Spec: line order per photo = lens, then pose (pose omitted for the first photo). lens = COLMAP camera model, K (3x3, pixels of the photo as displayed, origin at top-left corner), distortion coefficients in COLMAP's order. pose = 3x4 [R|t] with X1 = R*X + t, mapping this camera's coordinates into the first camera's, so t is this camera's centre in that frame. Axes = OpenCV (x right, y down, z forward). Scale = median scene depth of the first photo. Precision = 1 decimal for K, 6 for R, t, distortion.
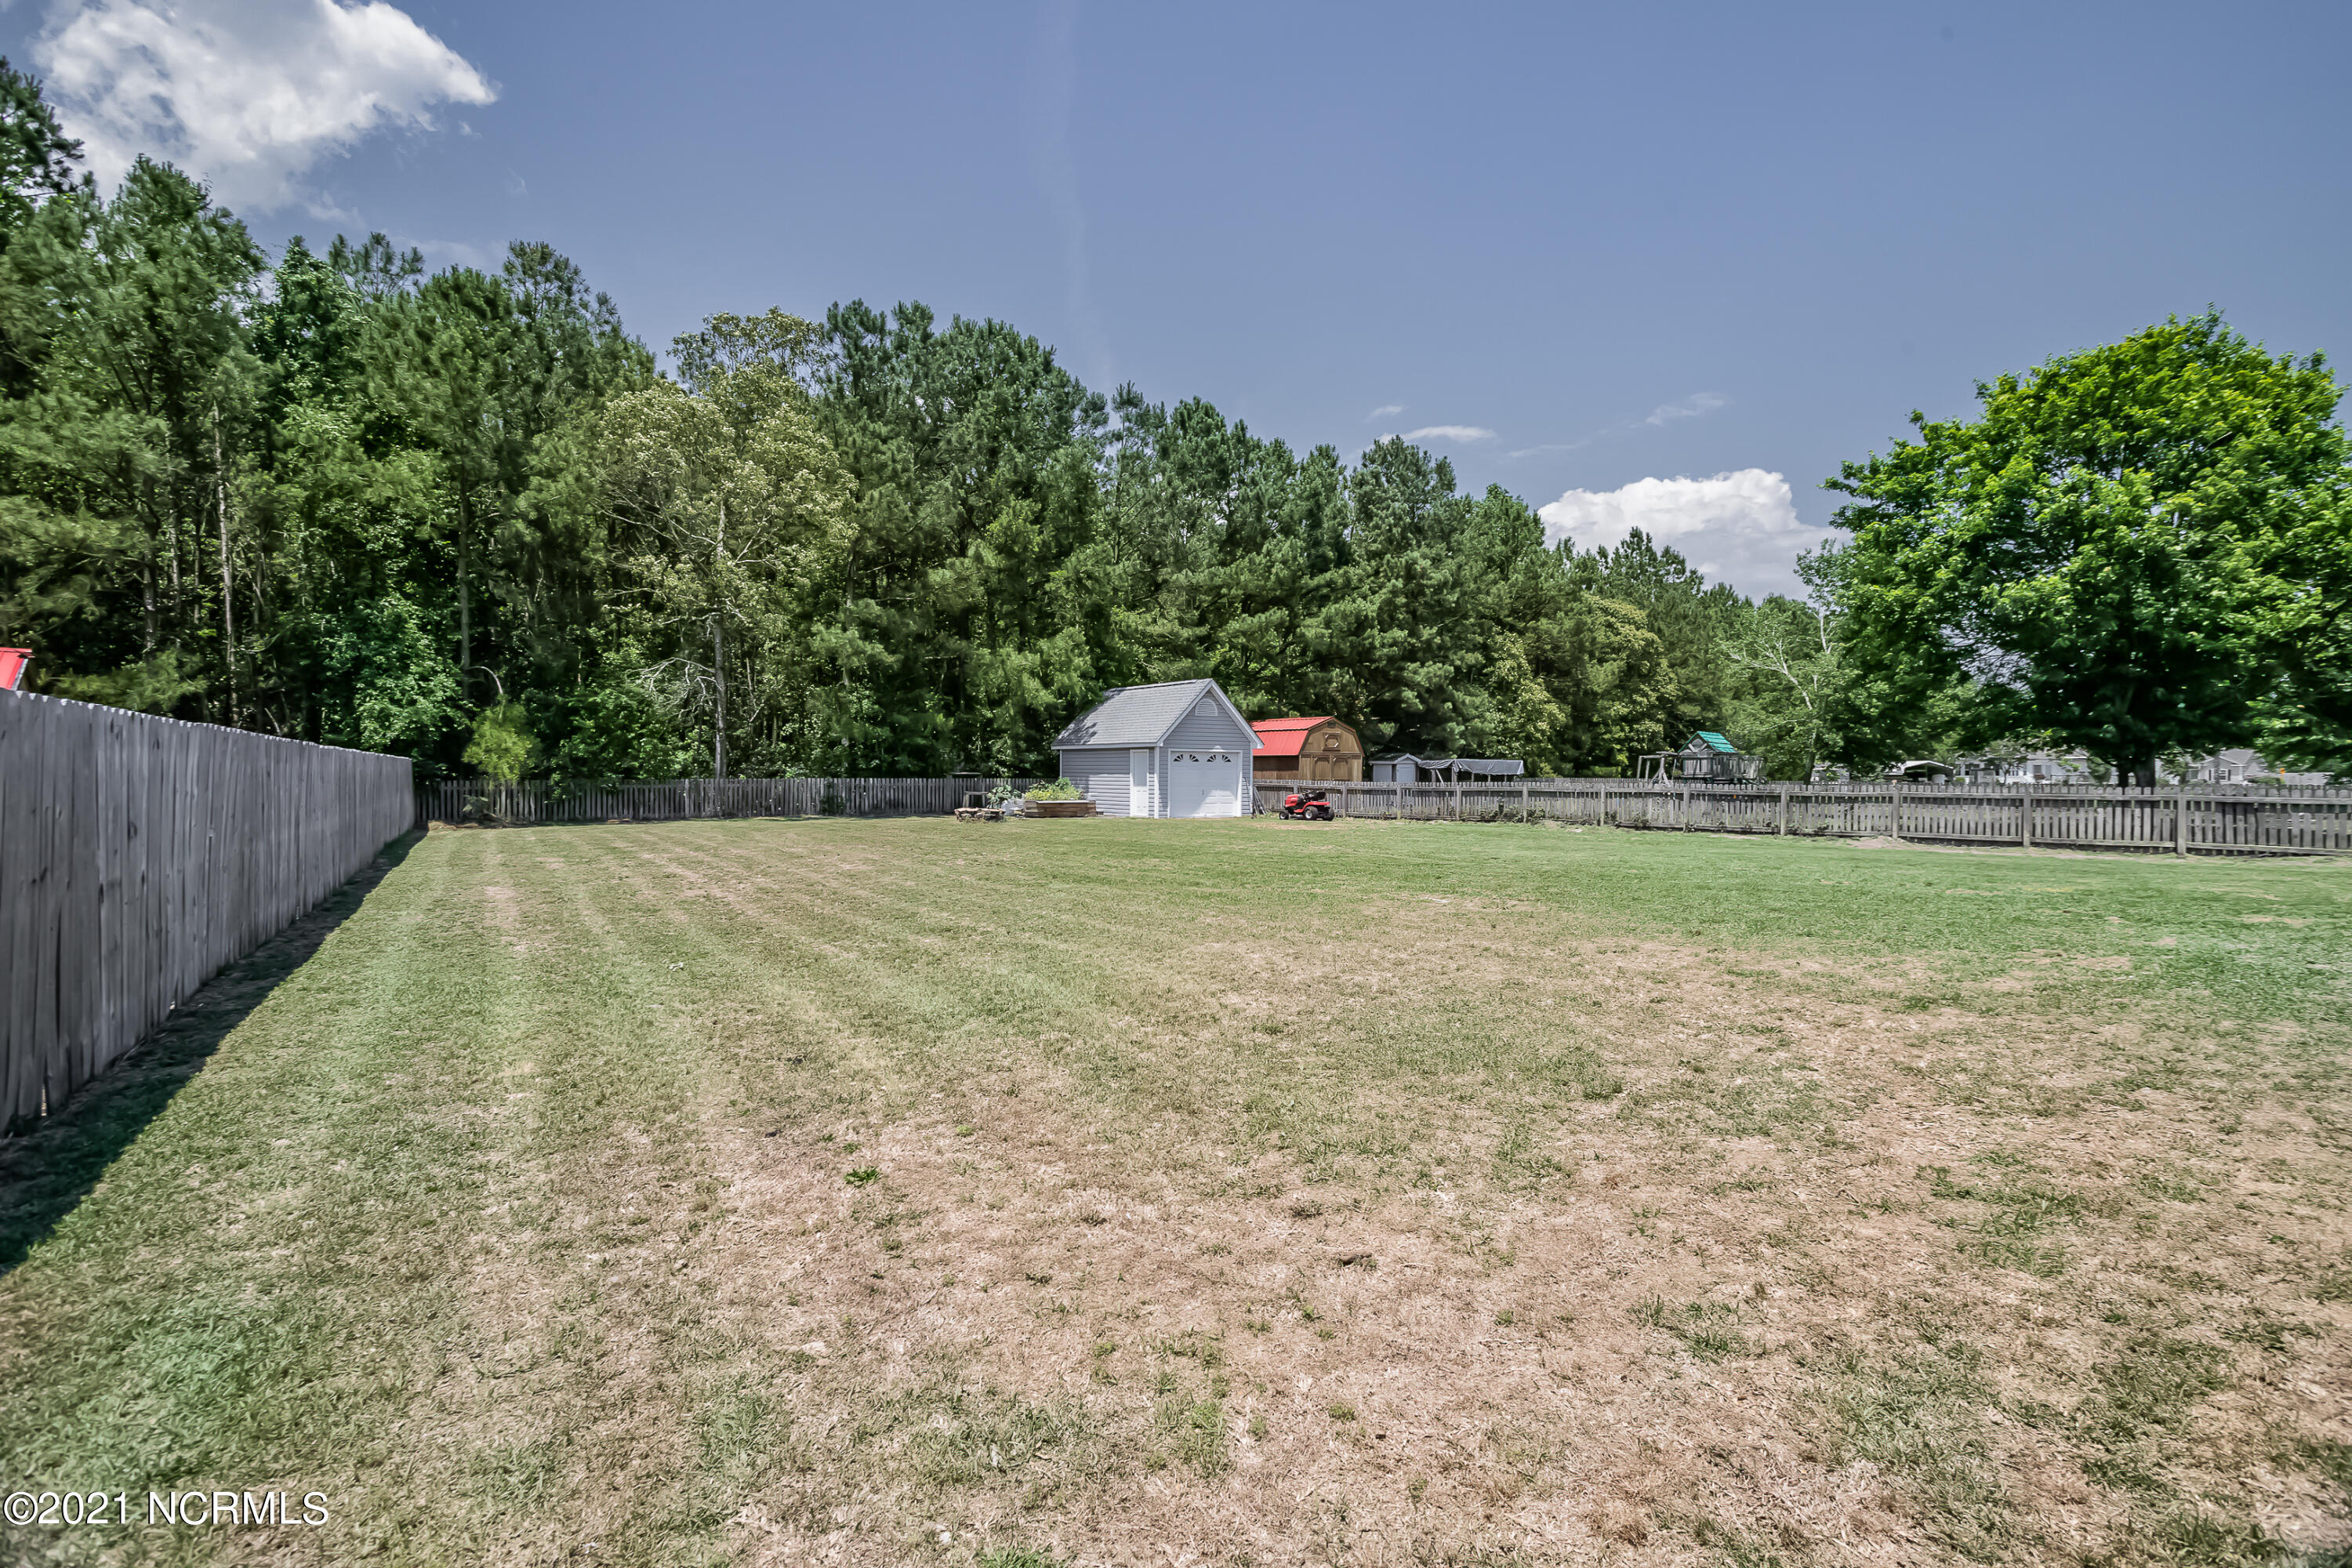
lens RADIAL K [[1175.4, 0, 1186.6], [0, 1175.4, 764.6], [0, 0, 1]] dist [-0.056591, 0.032026]
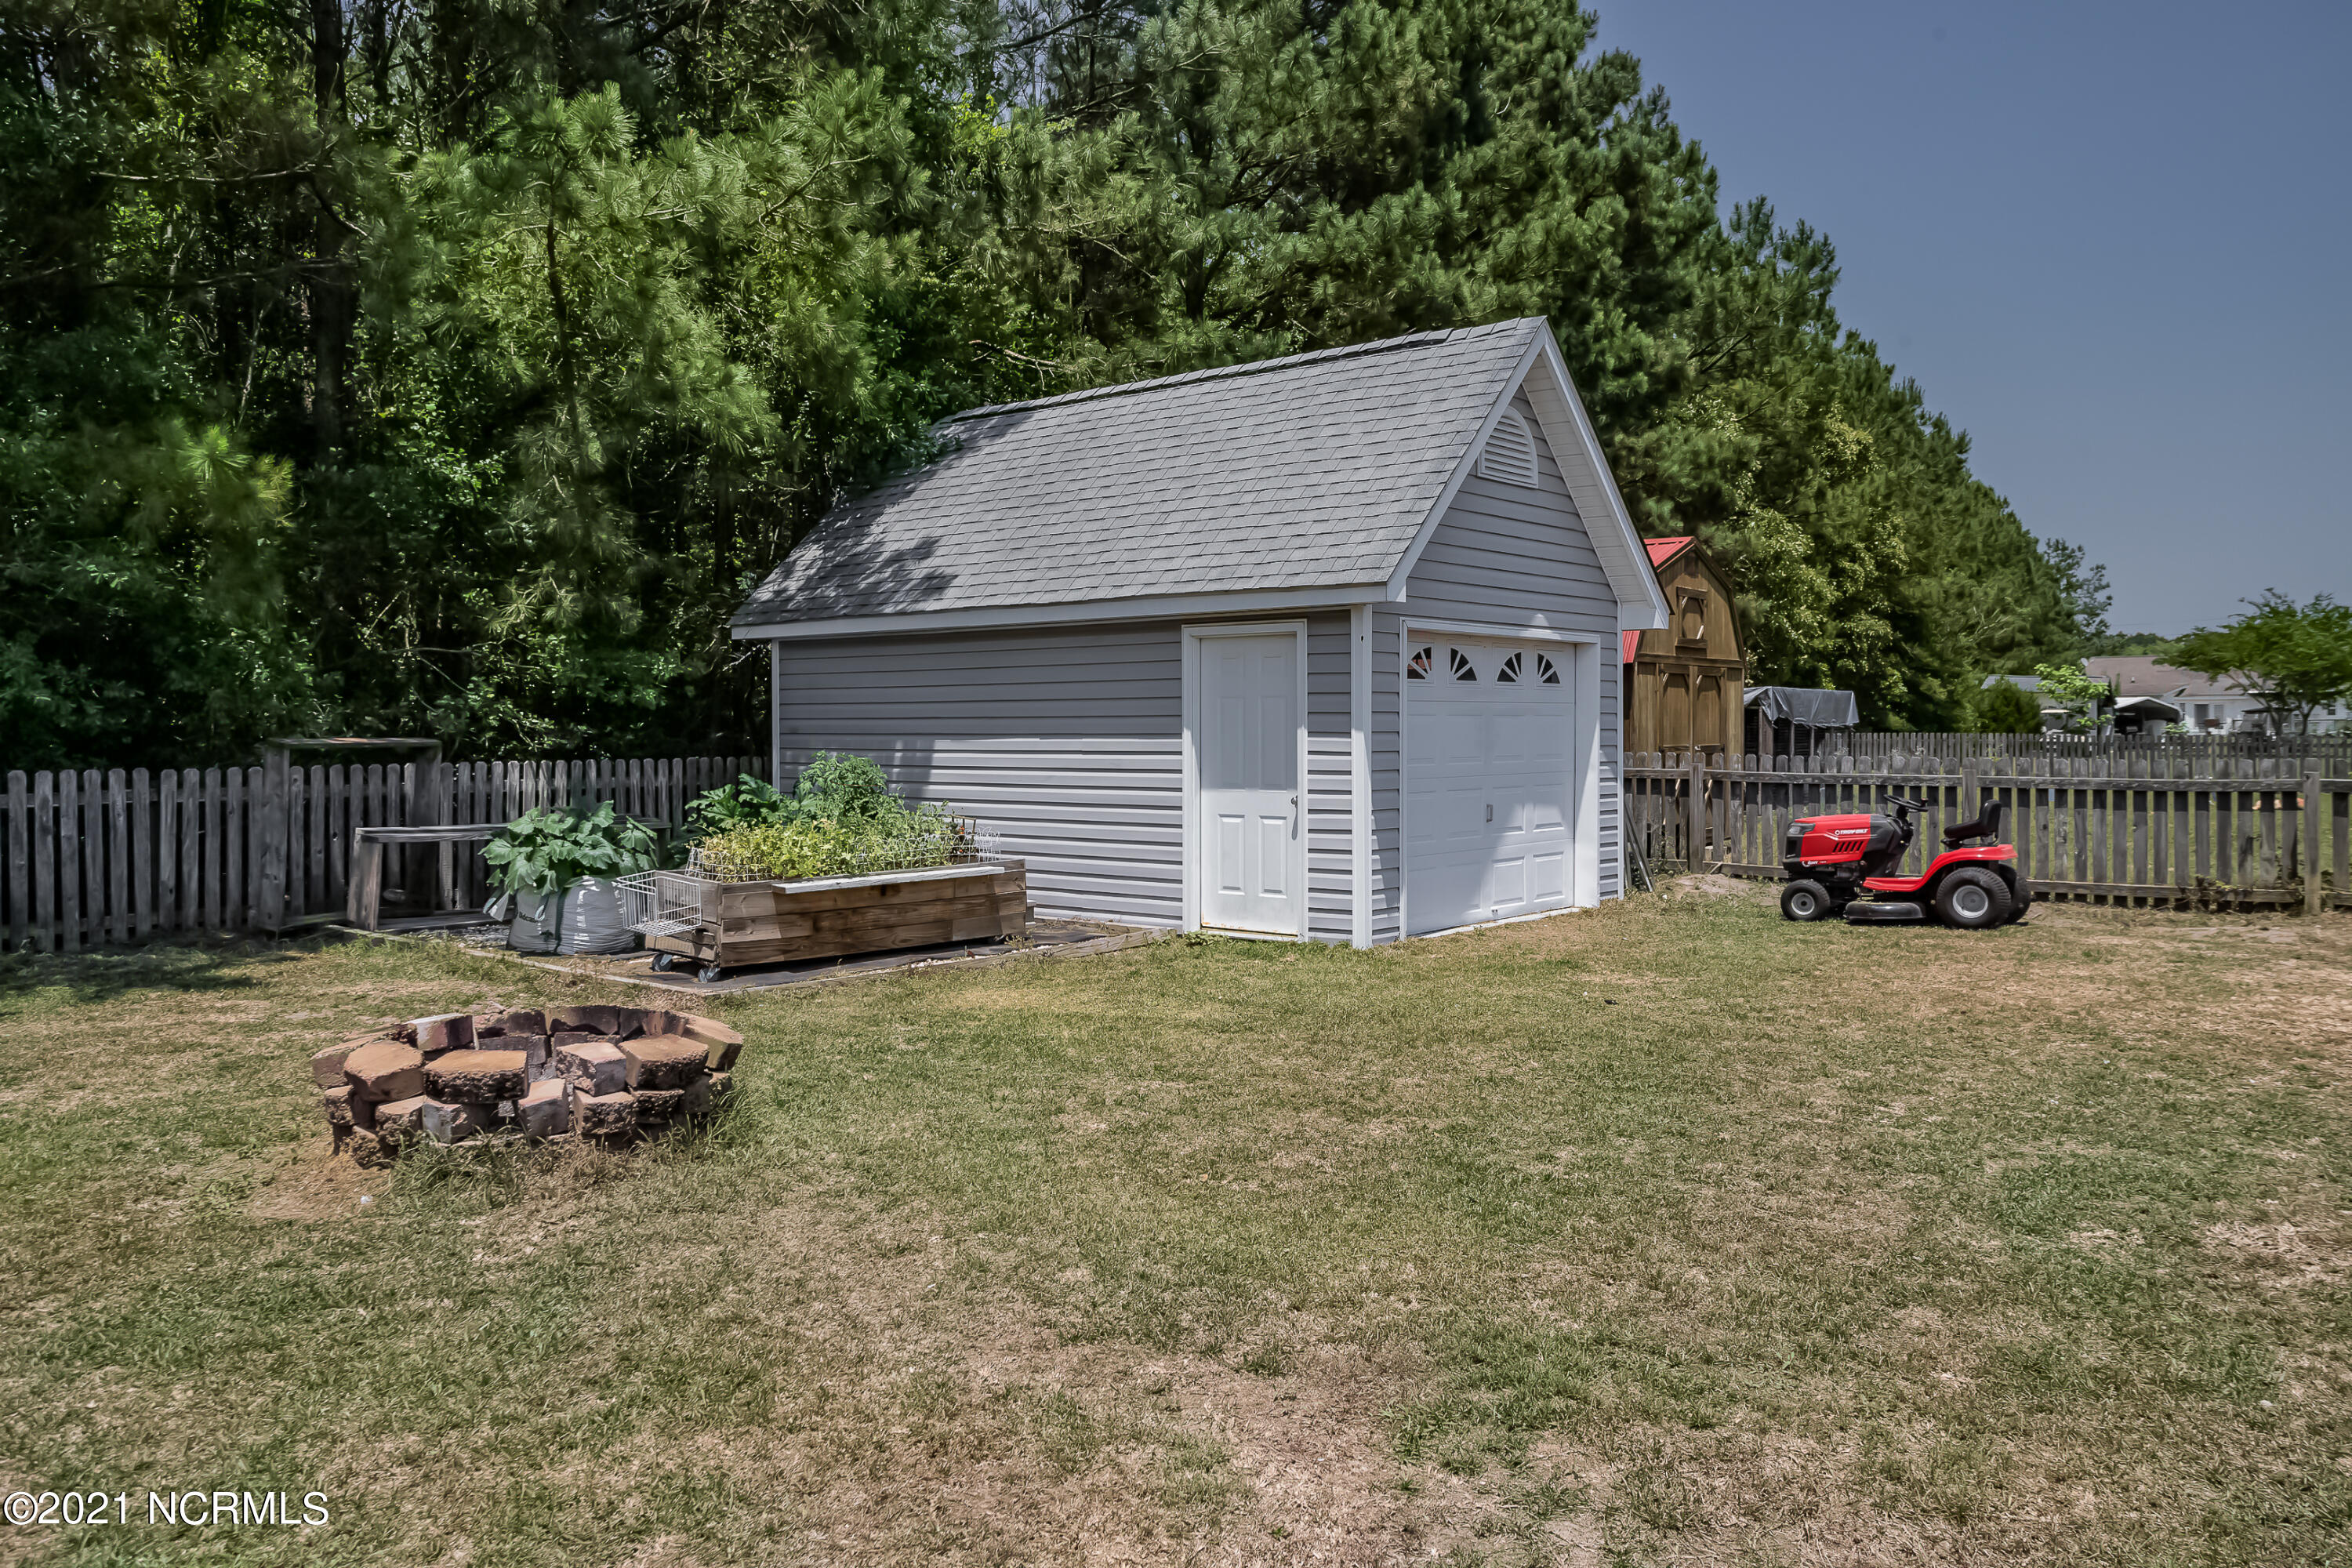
lens RADIAL K [[1715.7, 0, 1186.2], [0, 1715.7, 782.3], [0, 0, 1]] dist [-0.004703, -0.003558]
pose [[0.962836, -0.018862, 0.269426, -0.124417], [0.008457, 0.999175, 0.039725, 0.003446], [-0.269953, -0.035970, 0.962201, 0.646101]]
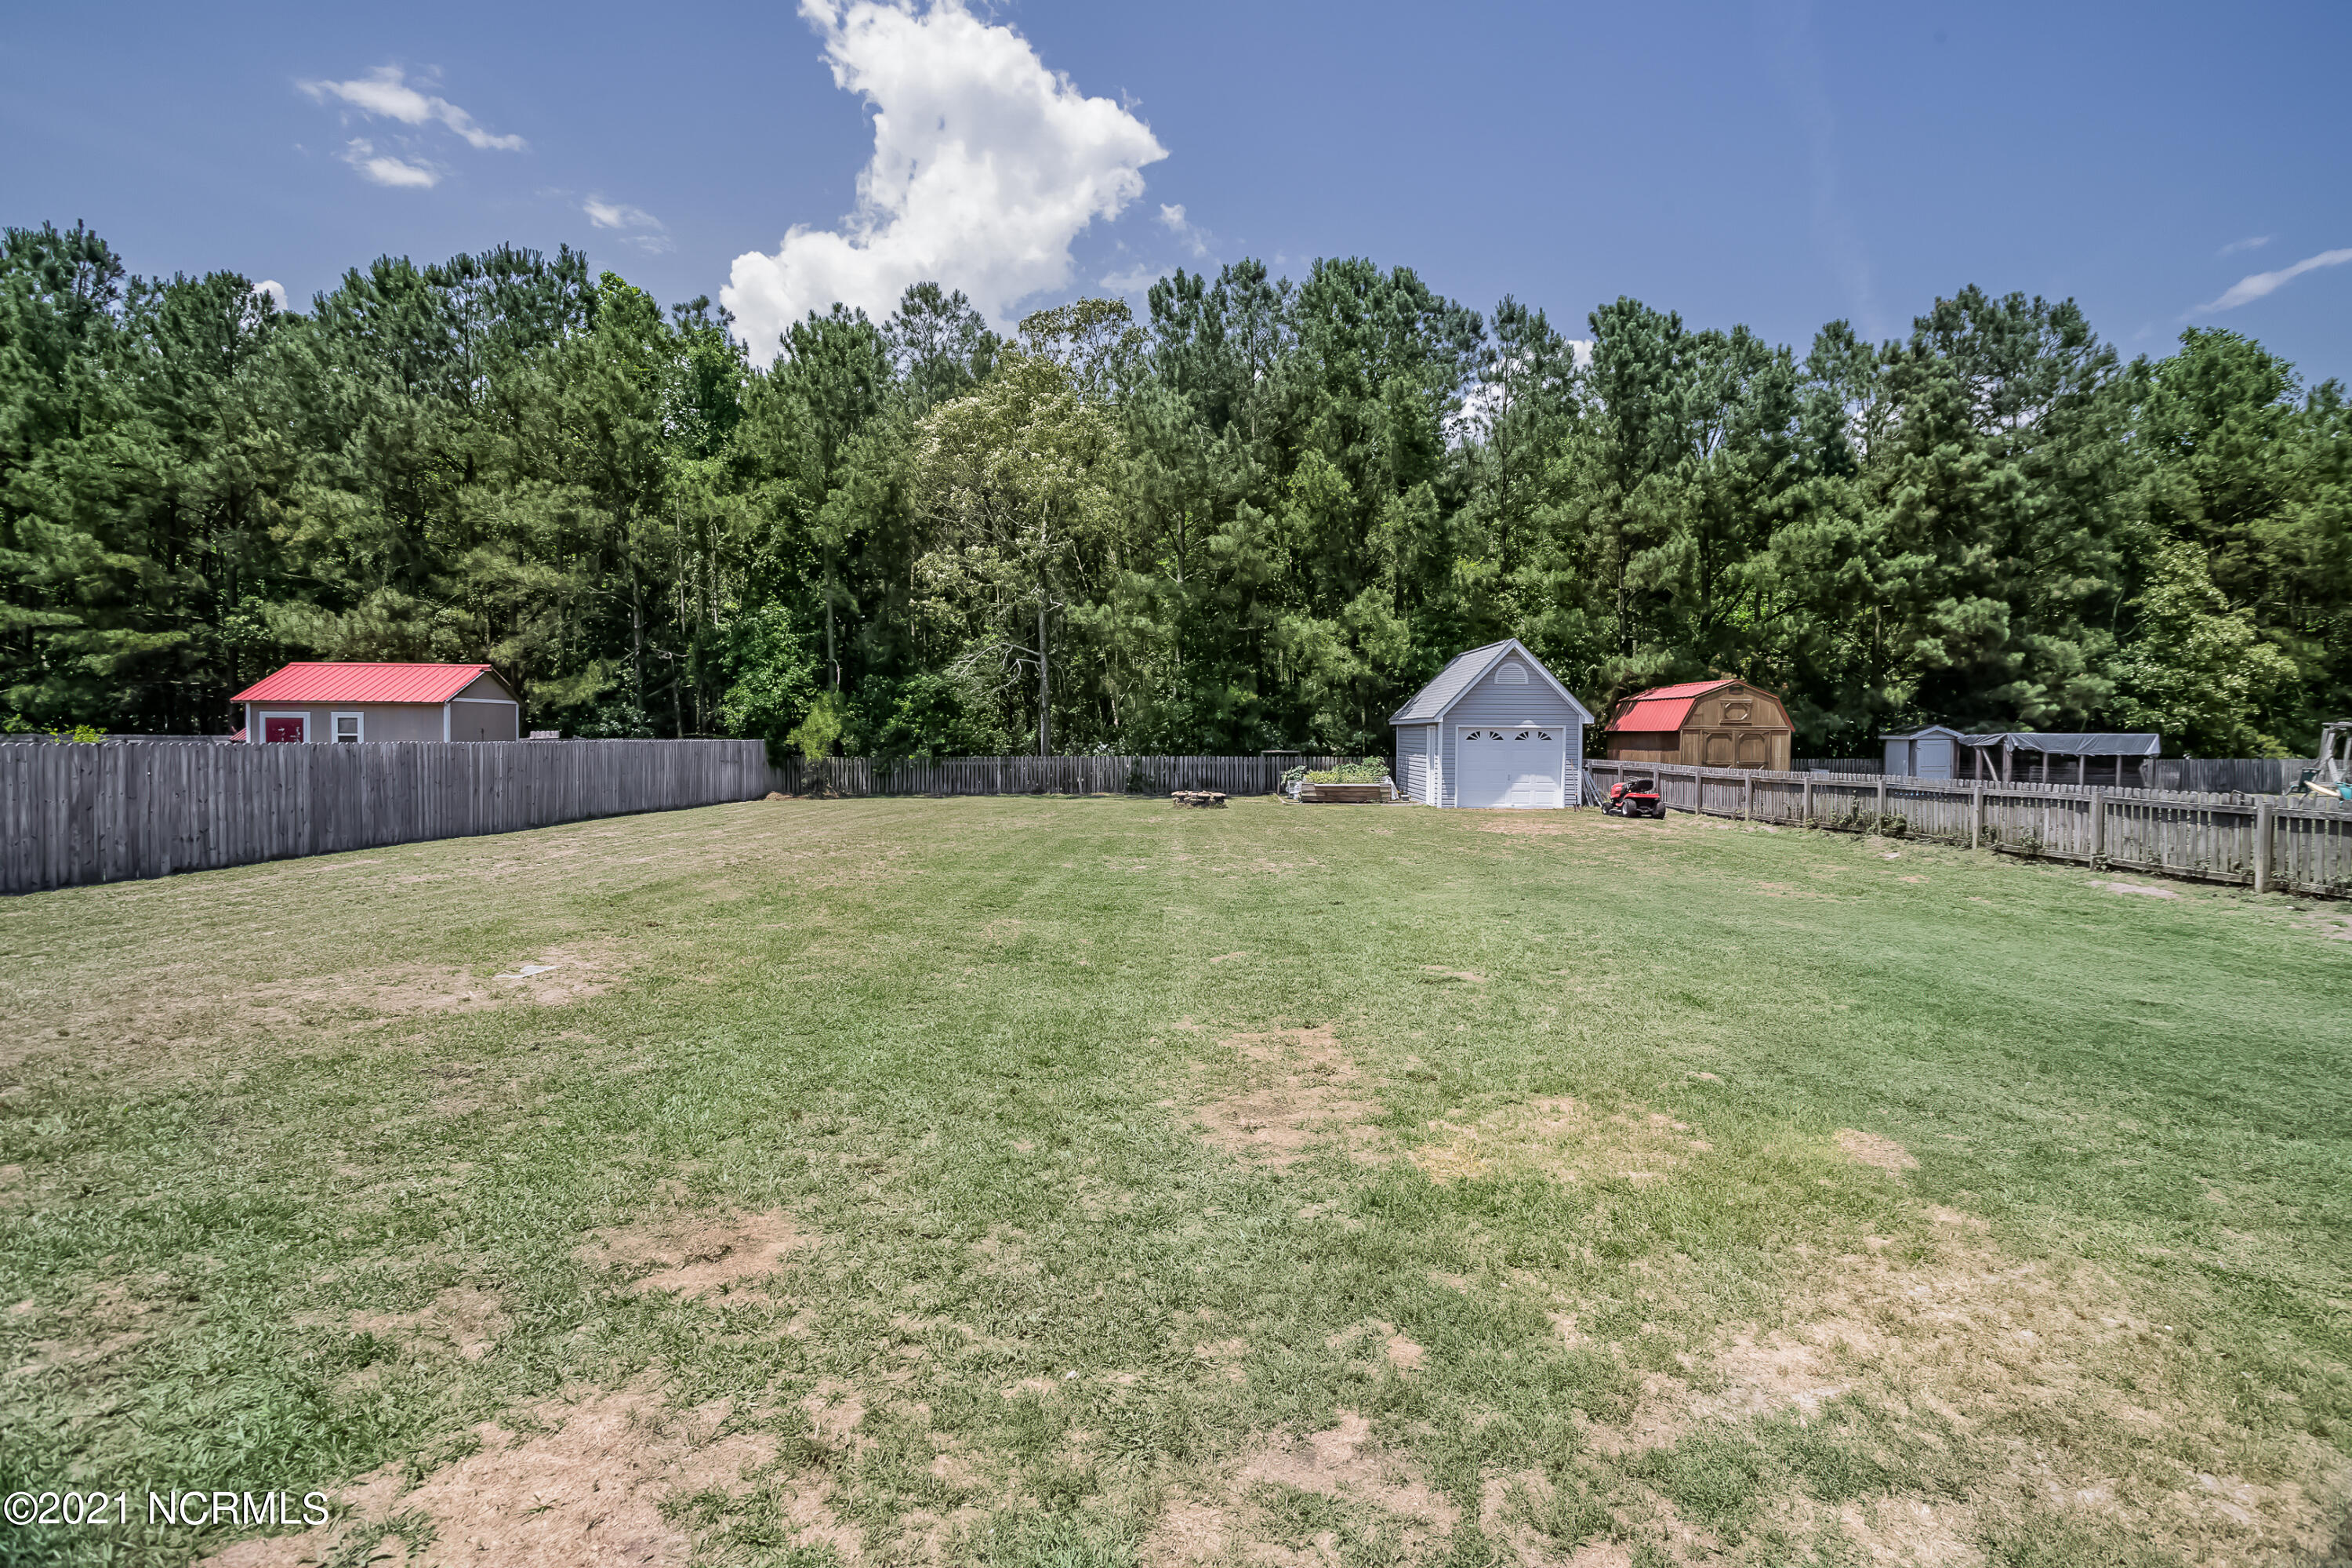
lens RADIAL K [[1175.4, 0, 1186.6], [0, 1175.4, 764.6], [0, 0, 1]] dist [-0.056591, 0.032026]
pose [[0.817672, 0.016315, -0.575453, 0.279330], [0.001813, 0.999520, 0.030914, -0.010384], [0.575681, -0.026321, 0.817251, 0.189802]]
